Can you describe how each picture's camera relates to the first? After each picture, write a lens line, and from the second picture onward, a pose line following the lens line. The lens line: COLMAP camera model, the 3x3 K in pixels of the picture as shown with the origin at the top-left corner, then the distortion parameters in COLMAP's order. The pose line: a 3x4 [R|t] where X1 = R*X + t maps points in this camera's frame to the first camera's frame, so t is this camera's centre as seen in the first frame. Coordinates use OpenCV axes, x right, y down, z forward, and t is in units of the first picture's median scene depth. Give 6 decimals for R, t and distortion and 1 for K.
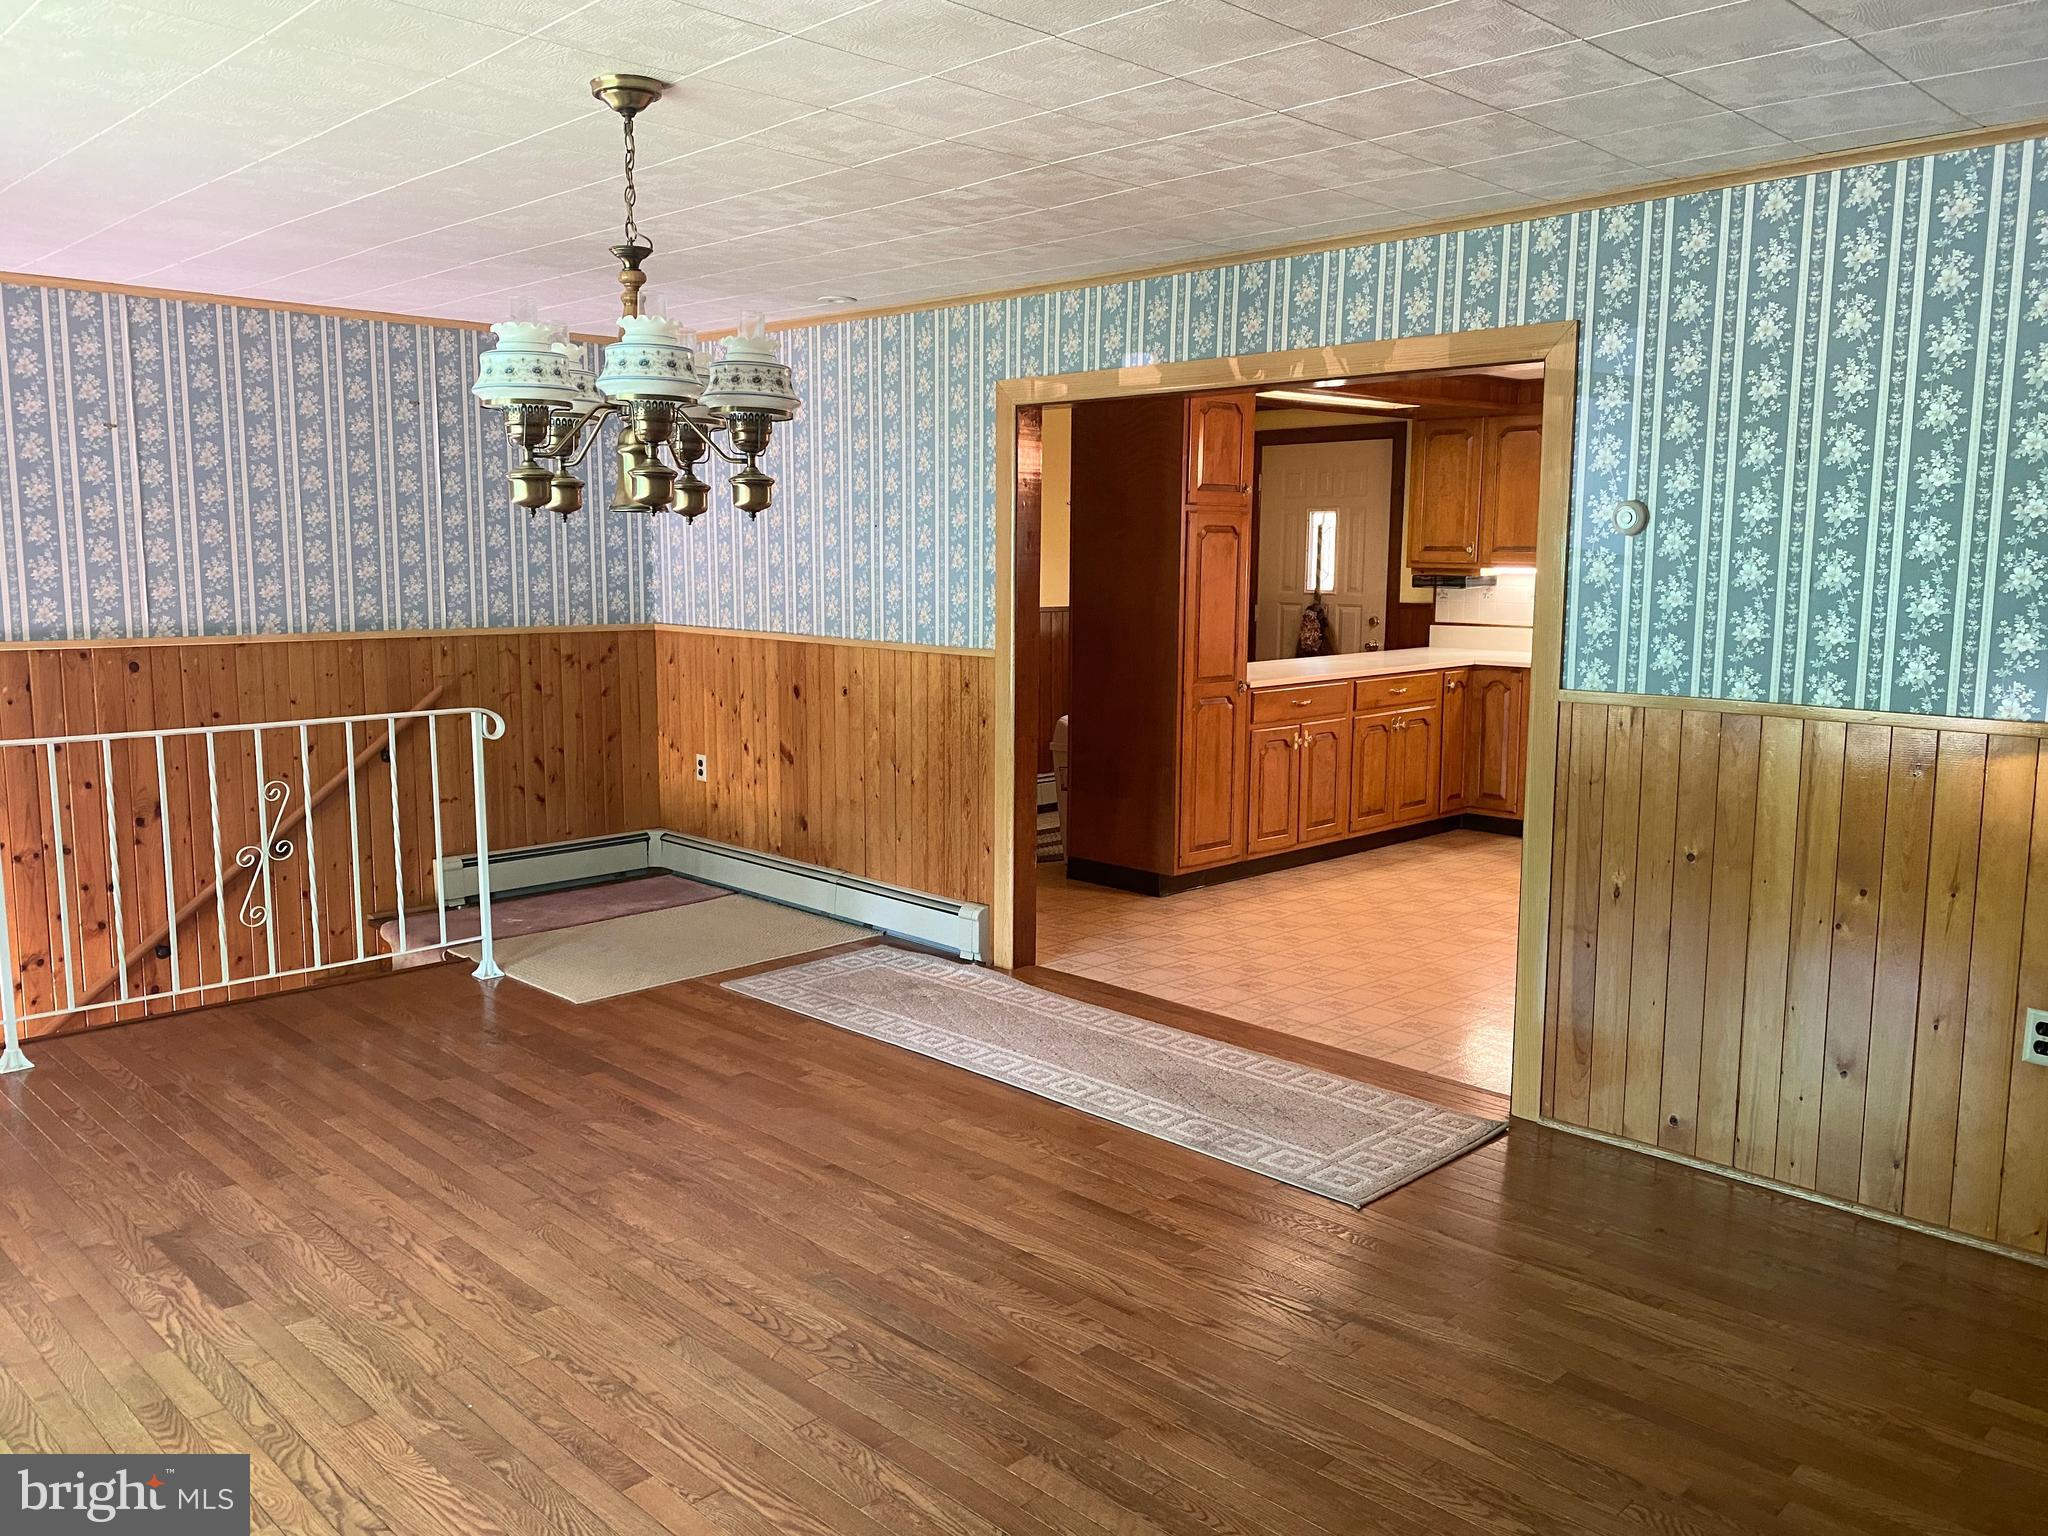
lens RADIAL K [[1586.7, 0, 1040.7], [0, 1586.7, 763.1], [0, 0, 1]] dist [0.044399, -0.029065]
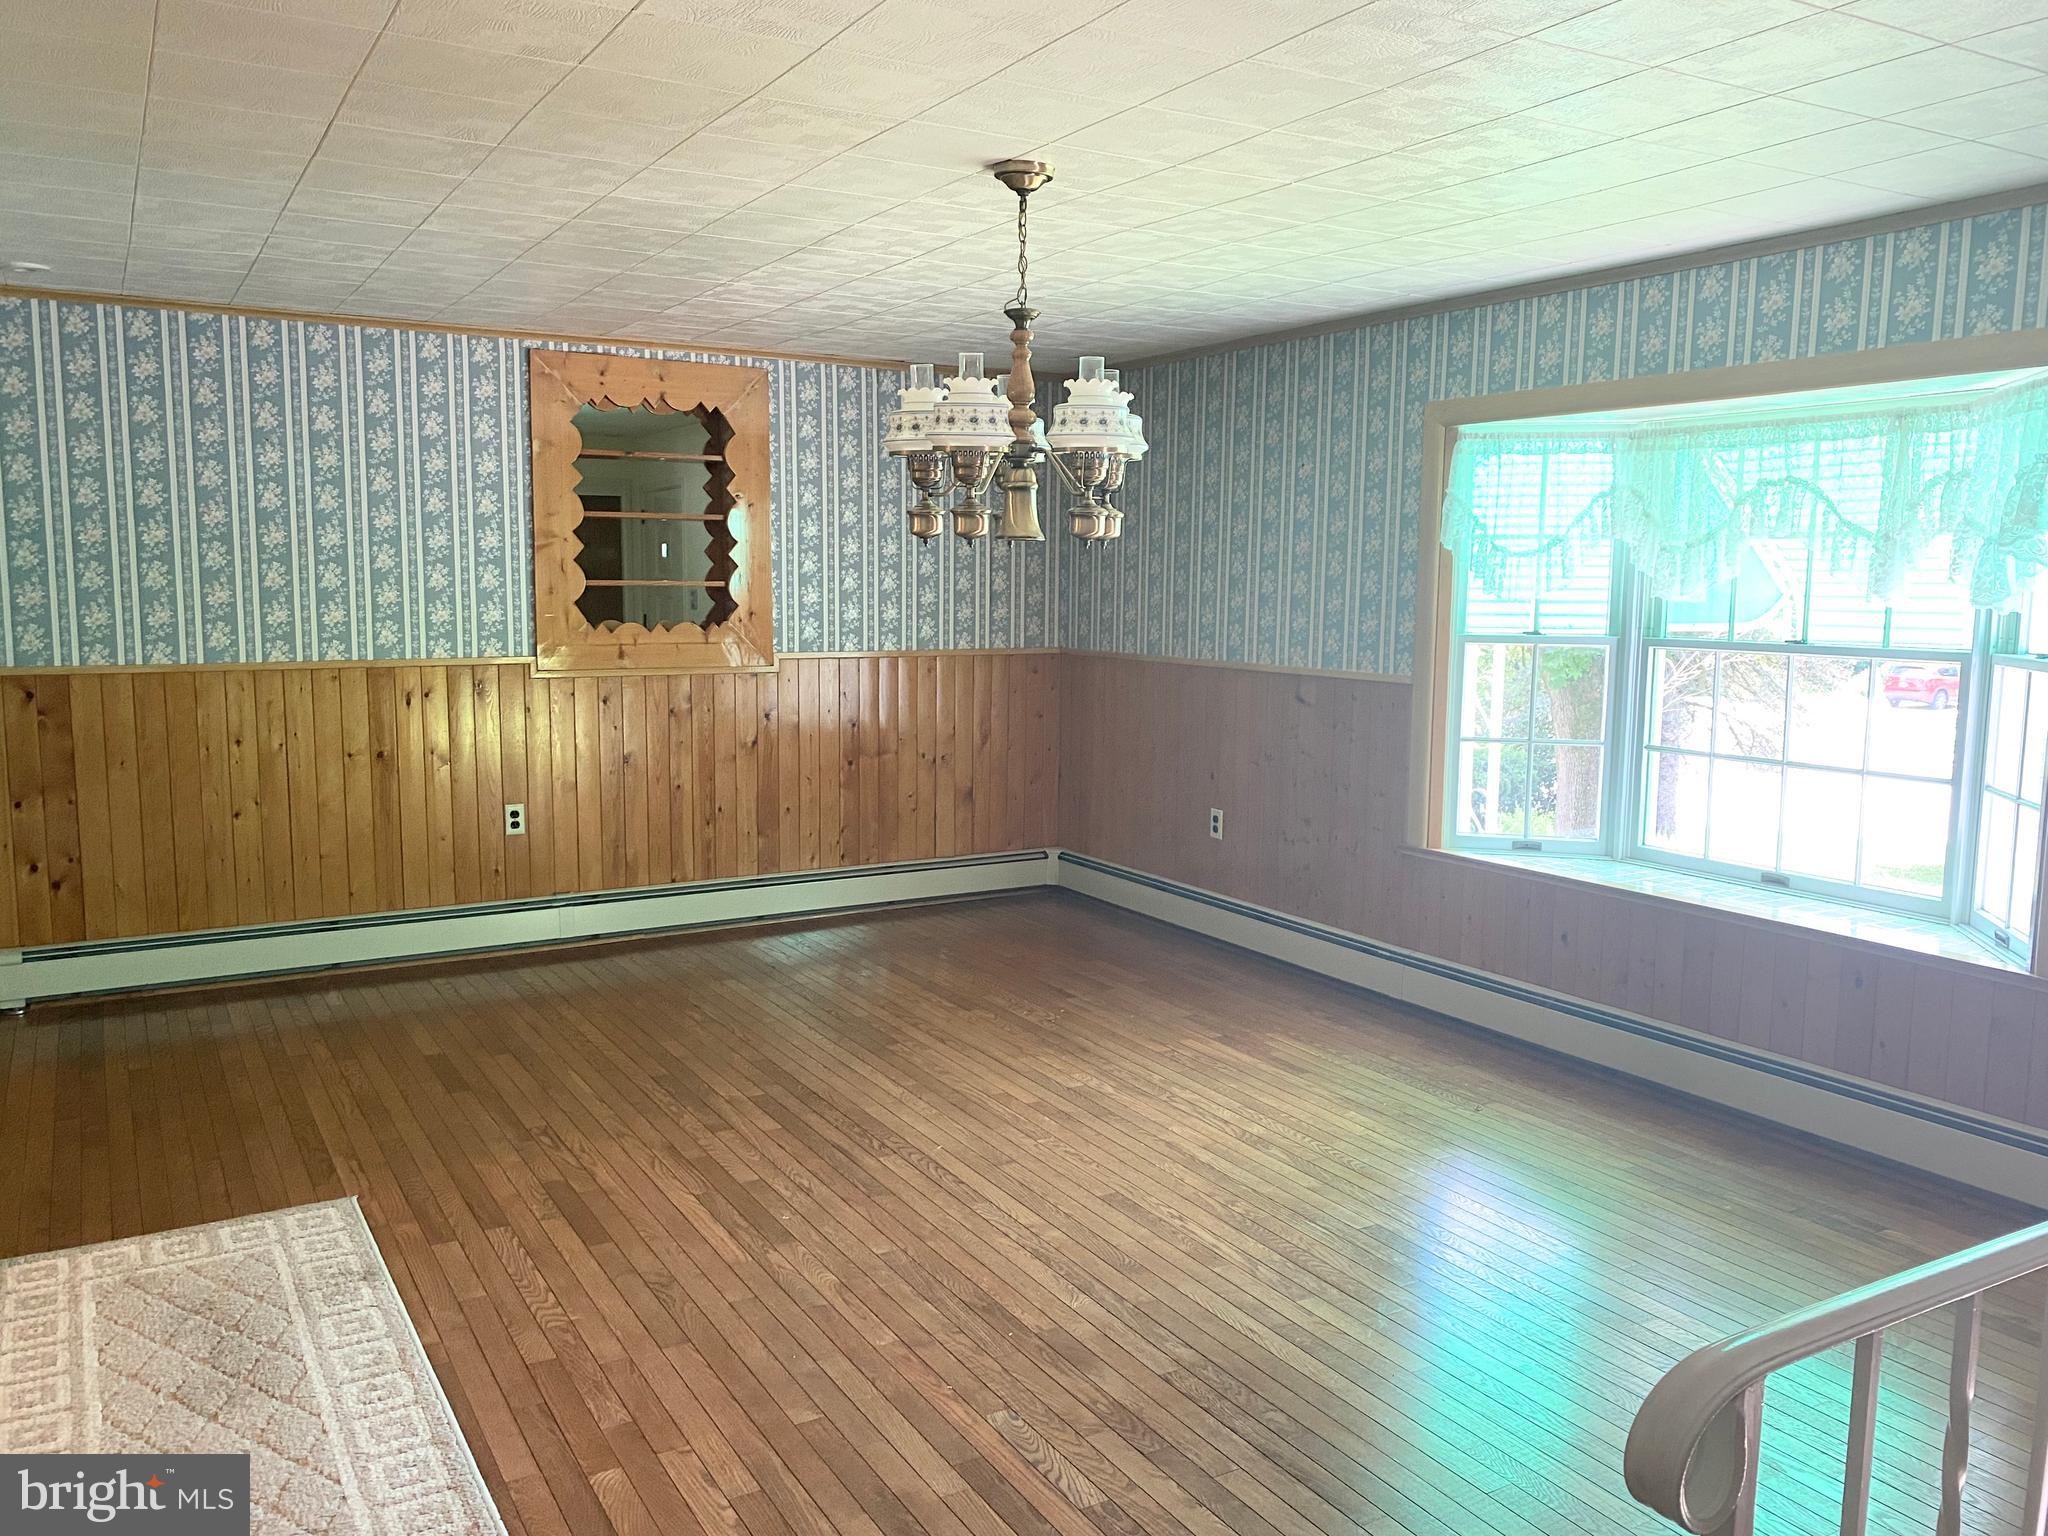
lens RADIAL K [[1586.7, 0, 1025.5], [0, 1586.7, 765.2], [0, 0, 1]] dist [0.044399, -0.029065]
pose [[-0.967176, -0.045988, 0.249913, -0.301163], [0.018872, 0.967772, 0.251118, -0.157559], [-0.253407, 0.247592, -0.935138, 1.158196]]
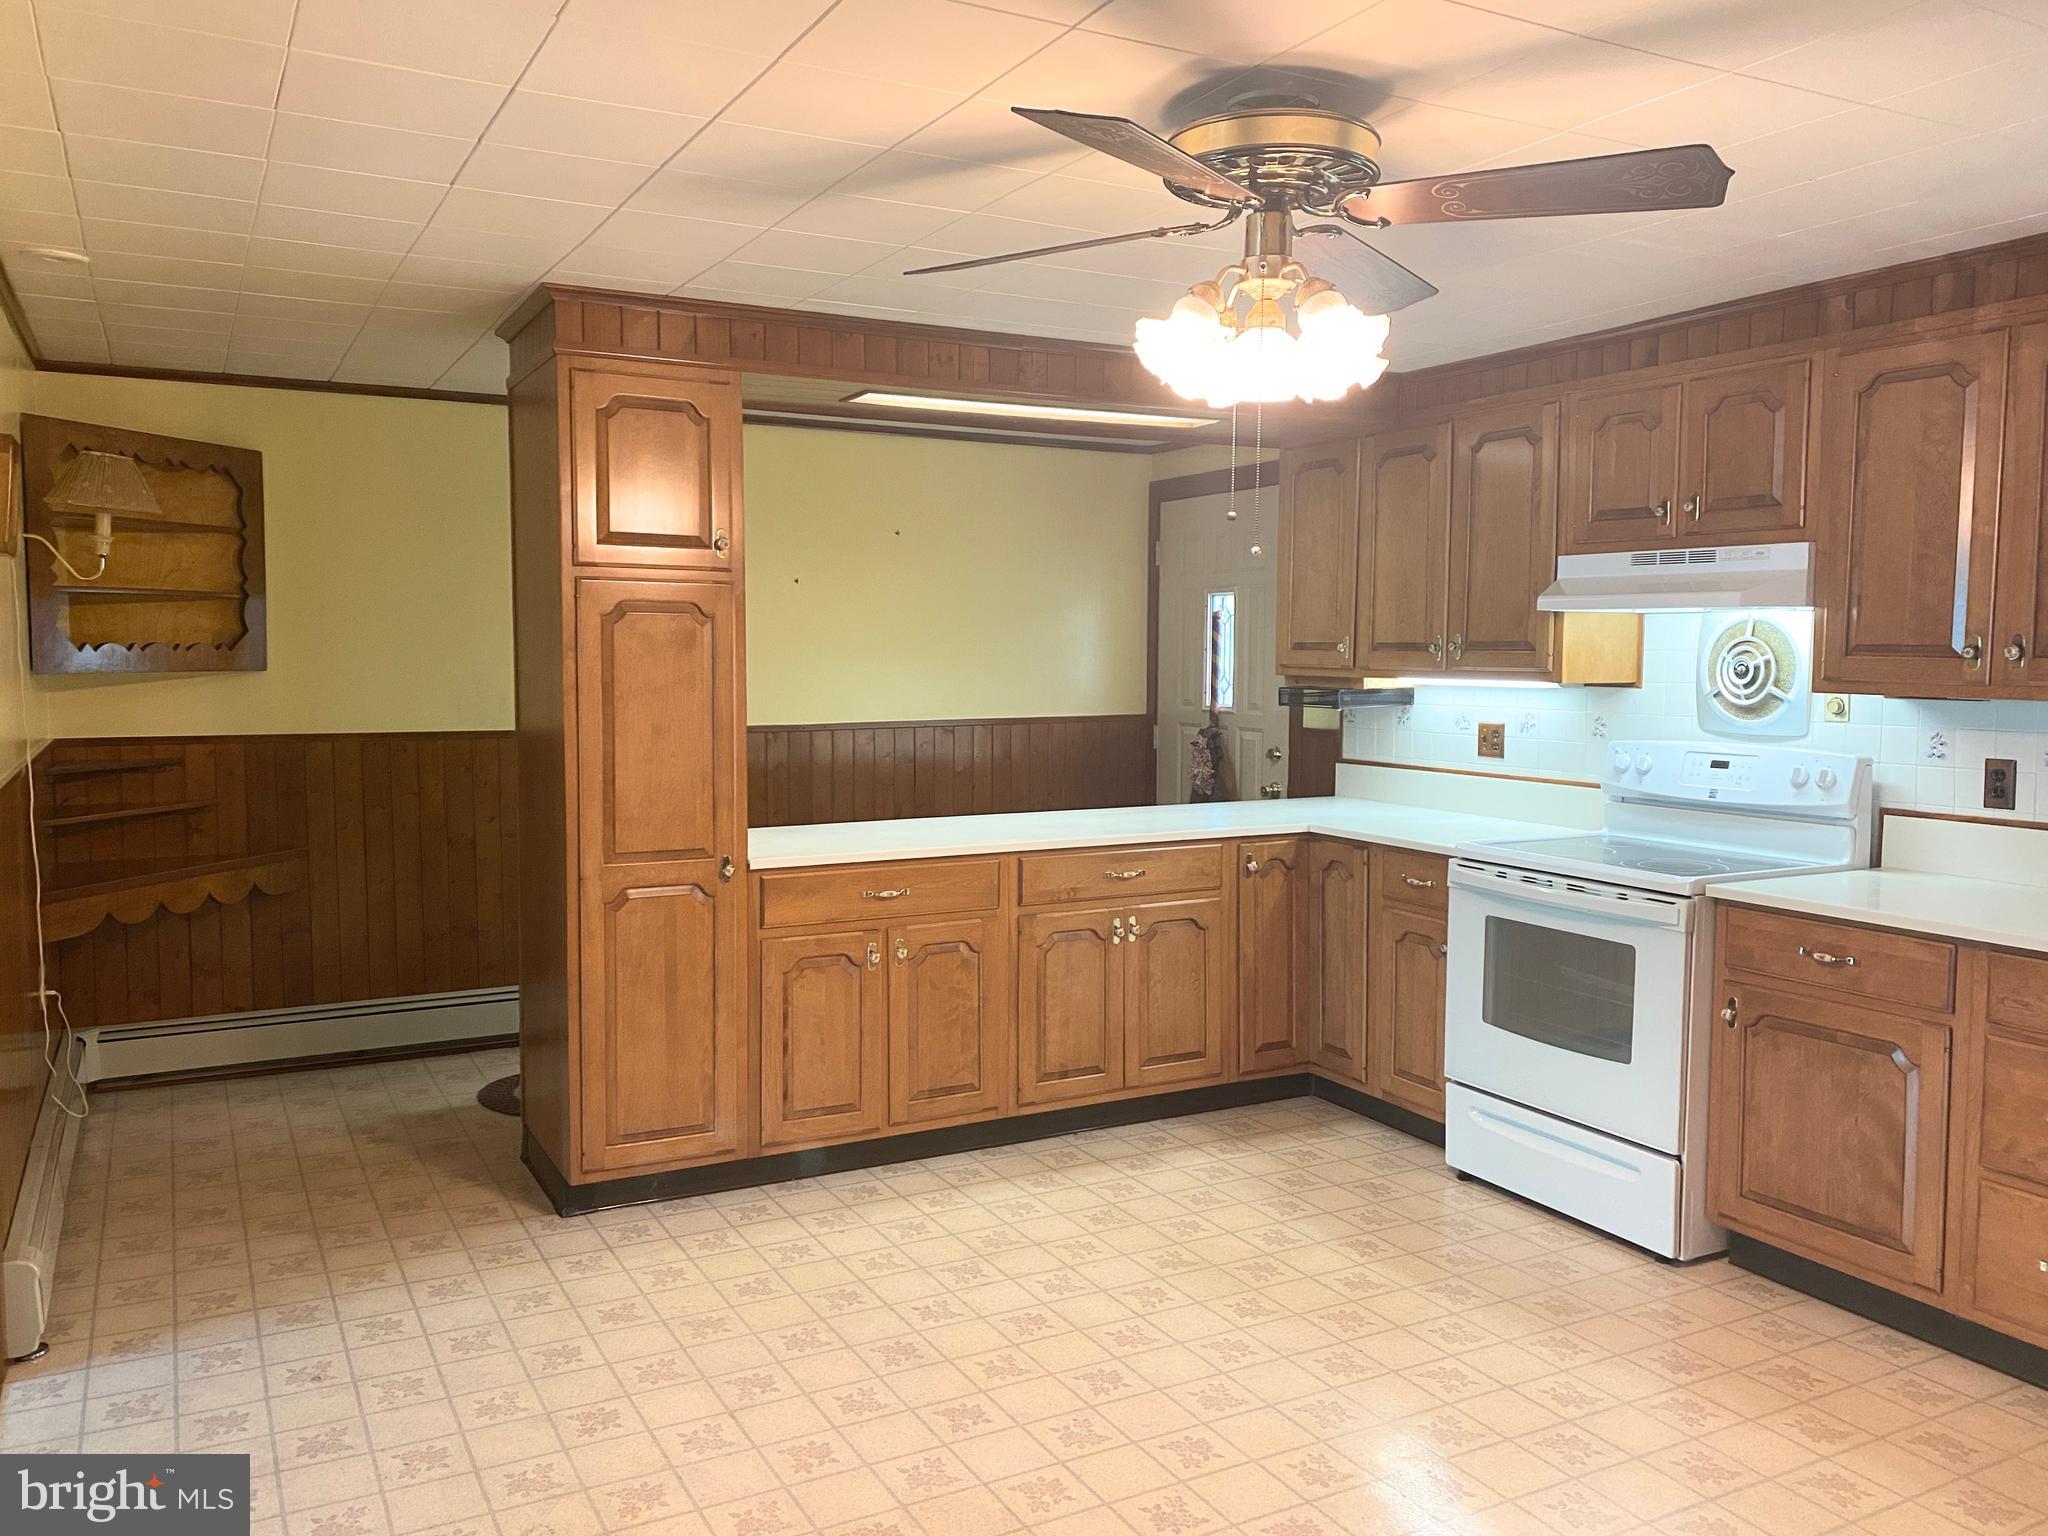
lens RADIAL K [[1586.7, 0, 1007.6], [0, 1586.7, 760.4], [0, 0, 1]] dist [0.044399, -0.029065]
pose [[0.955172, 0.016084, -0.295614, 0.497381], [-0.036867, 0.997213, -0.064866, -0.065636], [0.293747, 0.072856, 0.953103, 0.557811]]
